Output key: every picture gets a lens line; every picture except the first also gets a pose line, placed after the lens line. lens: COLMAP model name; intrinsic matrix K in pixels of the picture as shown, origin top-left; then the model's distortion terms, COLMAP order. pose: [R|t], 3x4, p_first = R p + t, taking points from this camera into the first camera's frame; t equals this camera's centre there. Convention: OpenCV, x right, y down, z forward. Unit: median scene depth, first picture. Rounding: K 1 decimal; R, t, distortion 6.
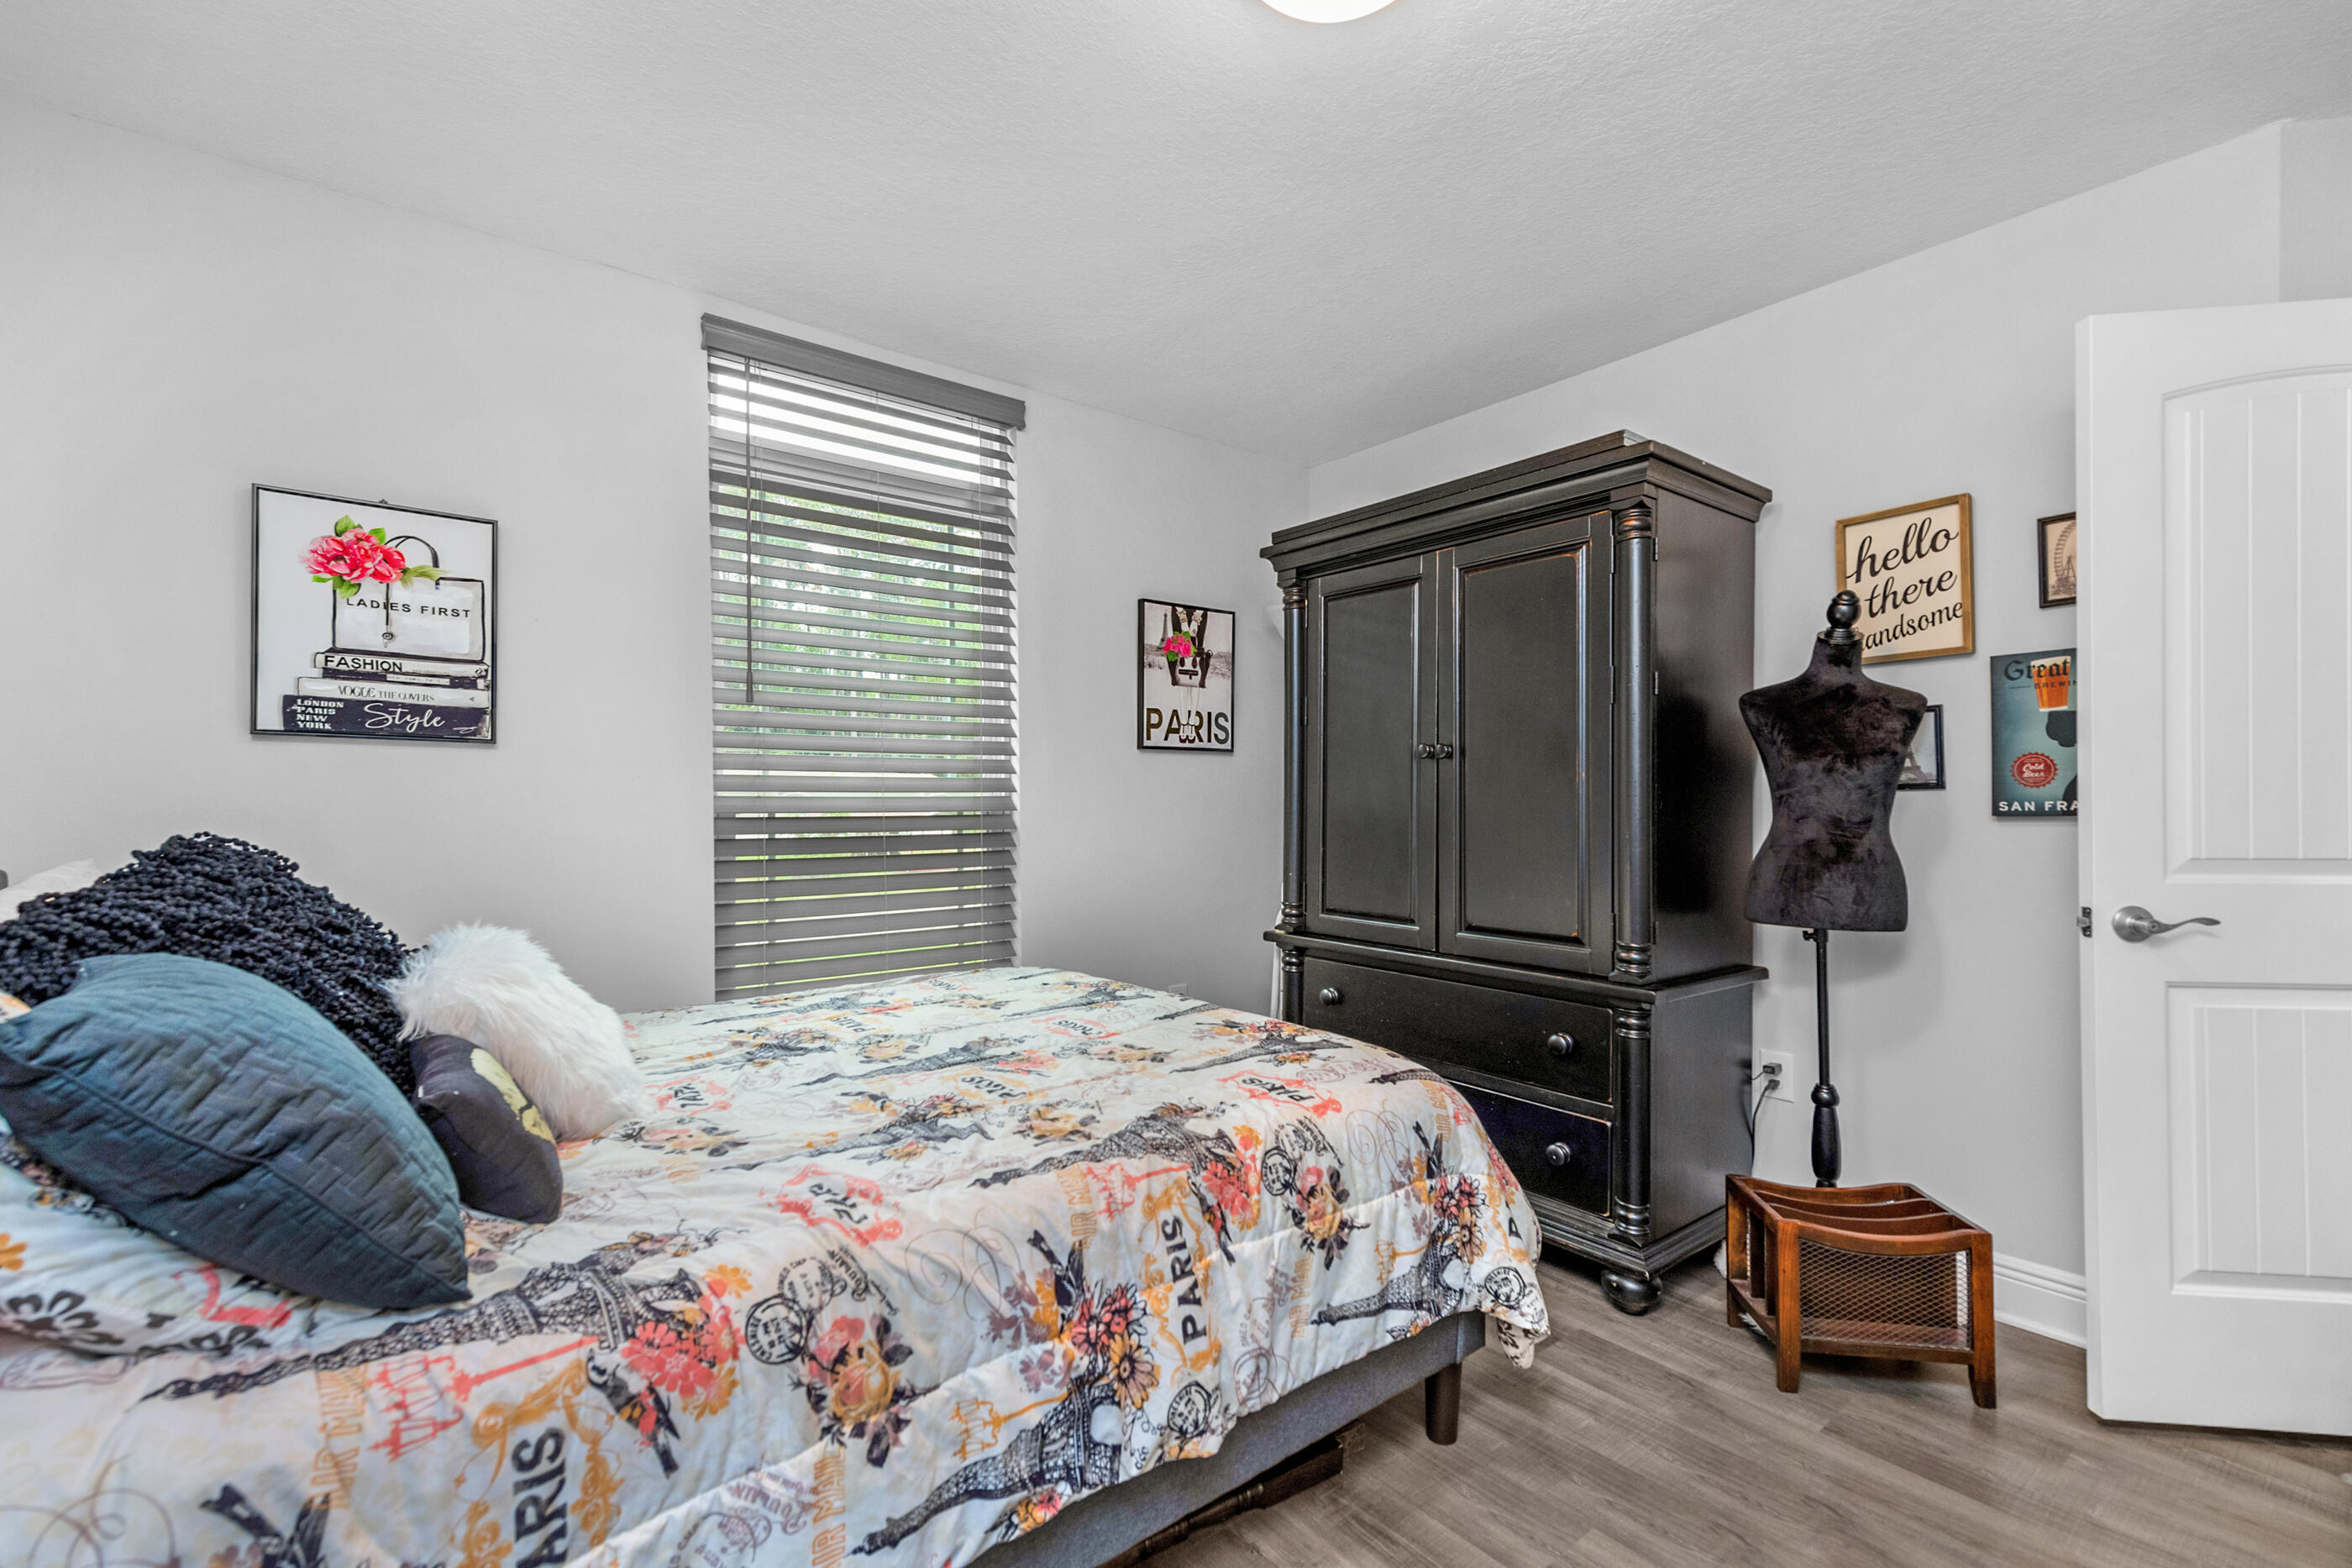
lens RADIAL K [[1037.5, 0, 1177.1], [0, 1037.5, 794.3], [0, 0, 1]] dist [0.020778, -0.000172]
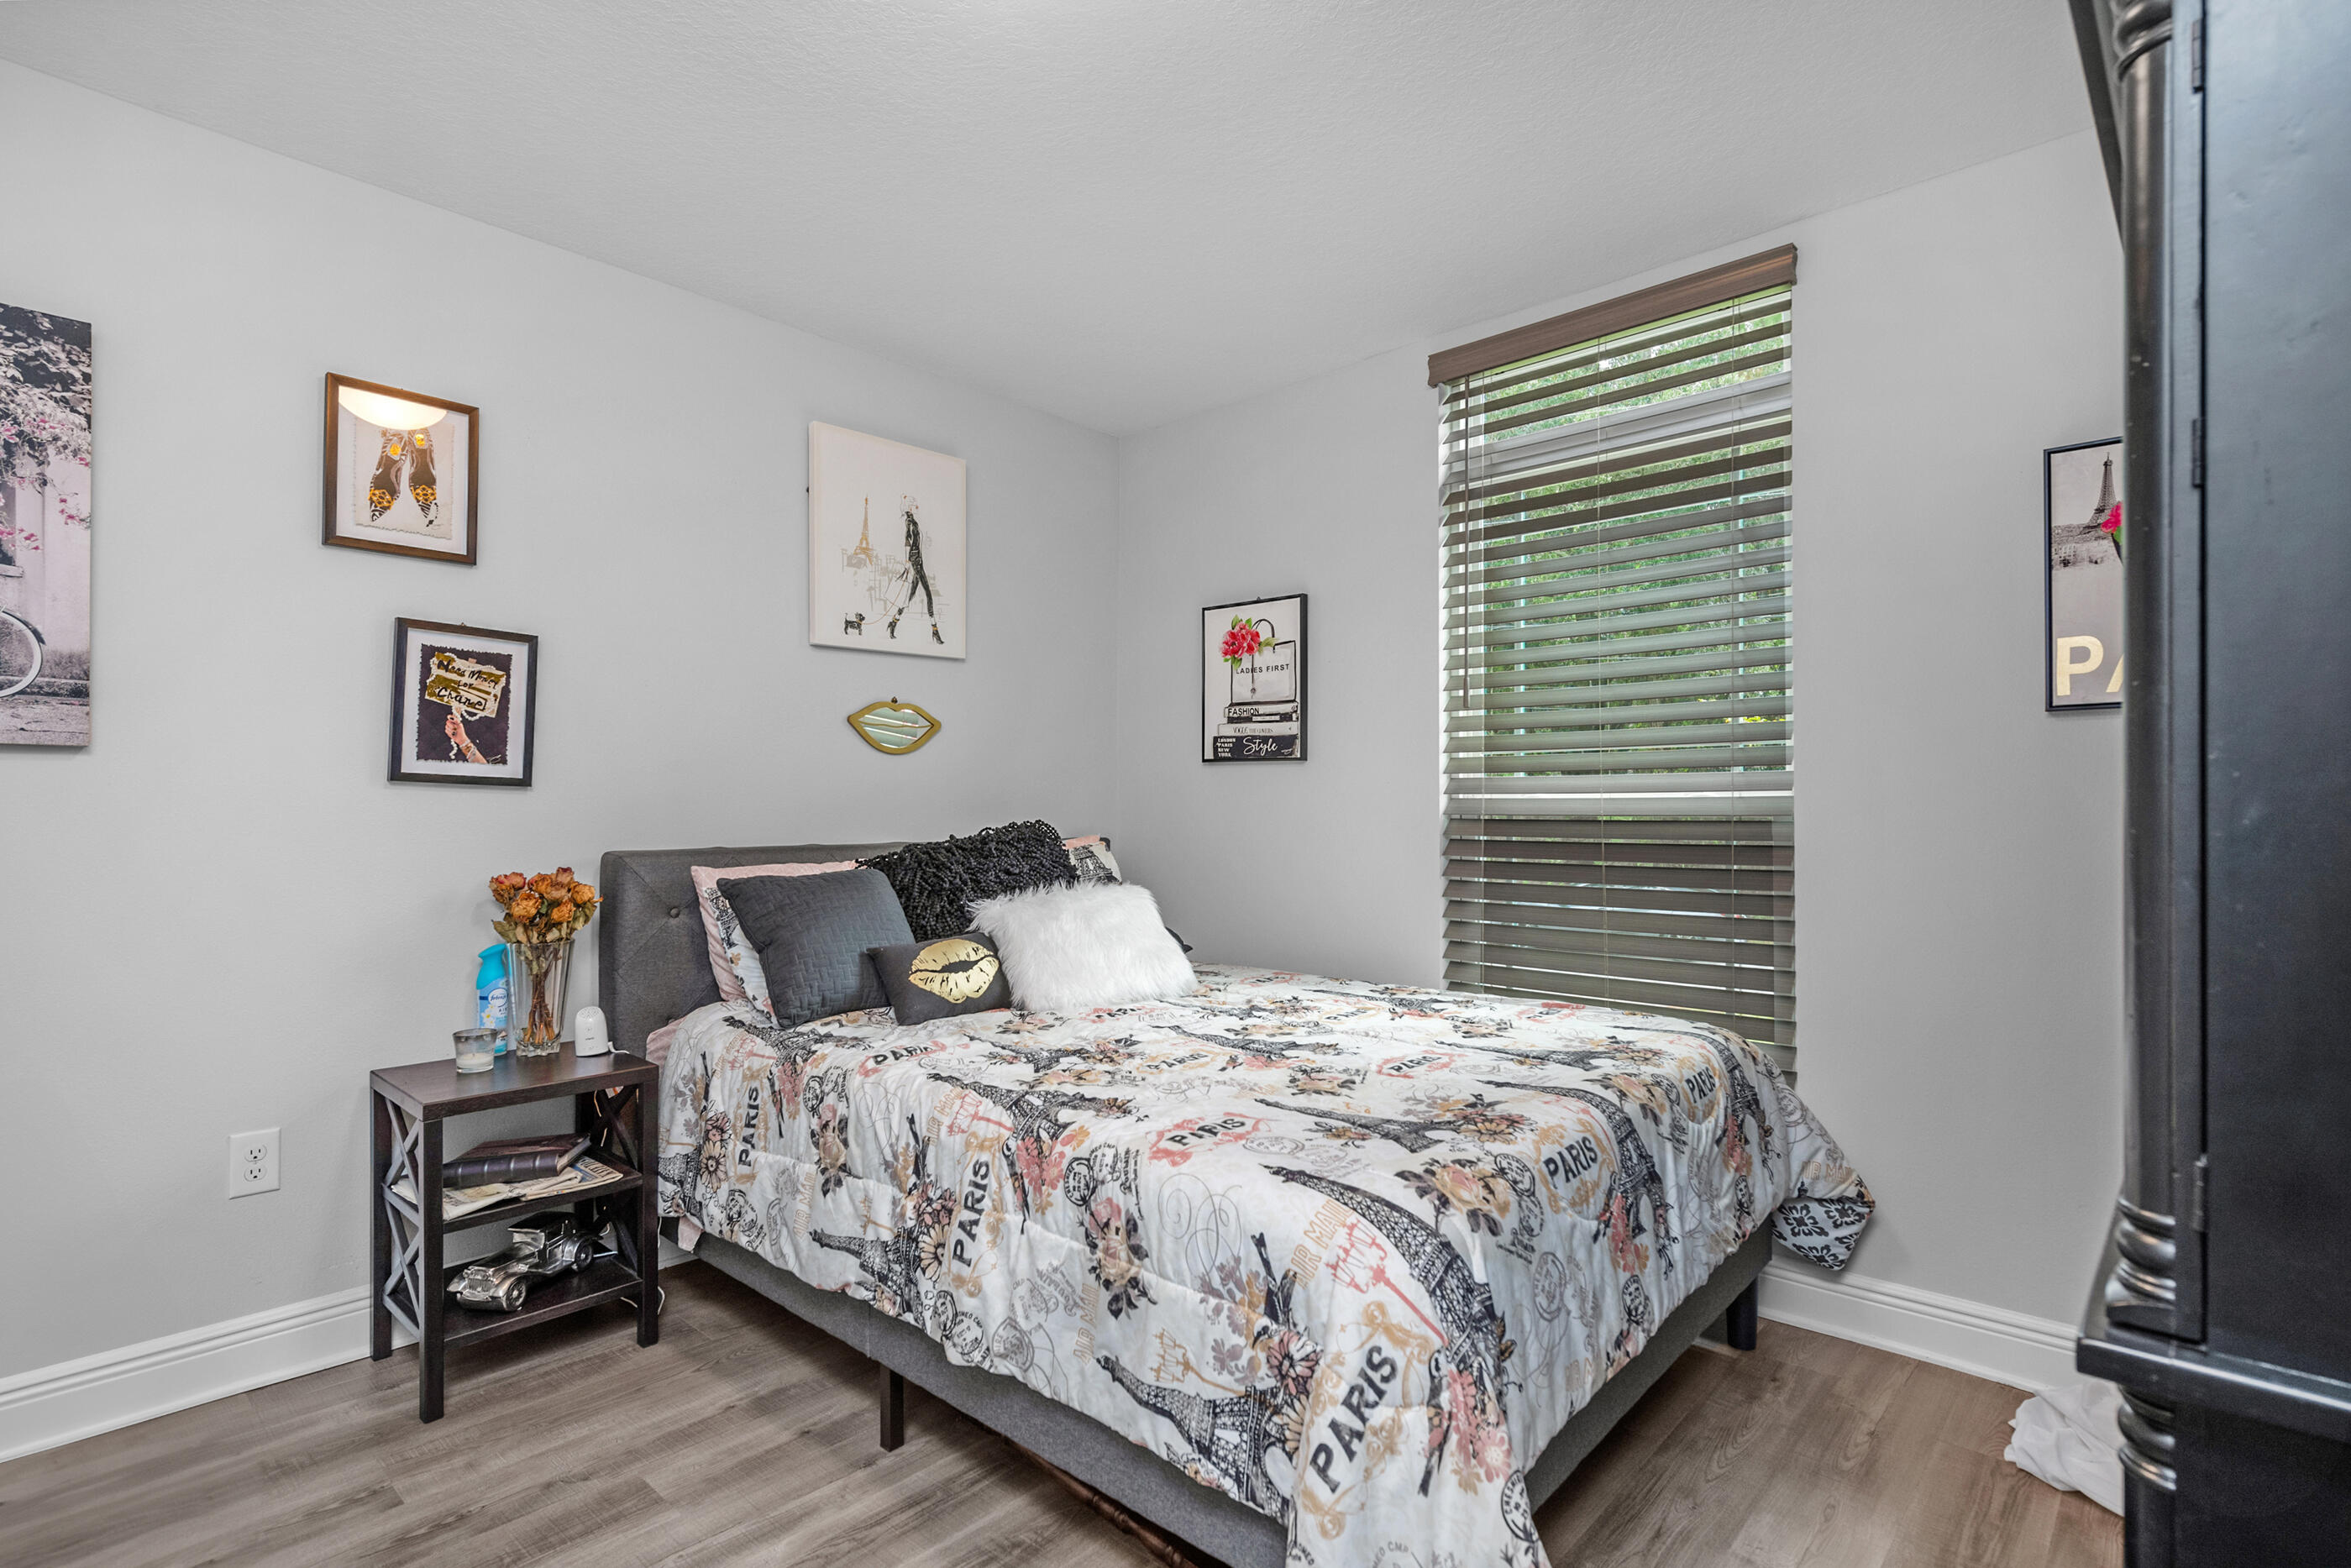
lens RADIAL K [[1119.0, 0, 1168.8], [0, 1119.0, 843.2], [0, 0, 1]] dist [0.053822, 0.000004]
pose [[0.155381, 0.036471, -0.987181, 0.925209], [0.002905, 0.999297, 0.037375, 0.004387], [0.987850, -0.008676, 0.155166, 0.747068]]
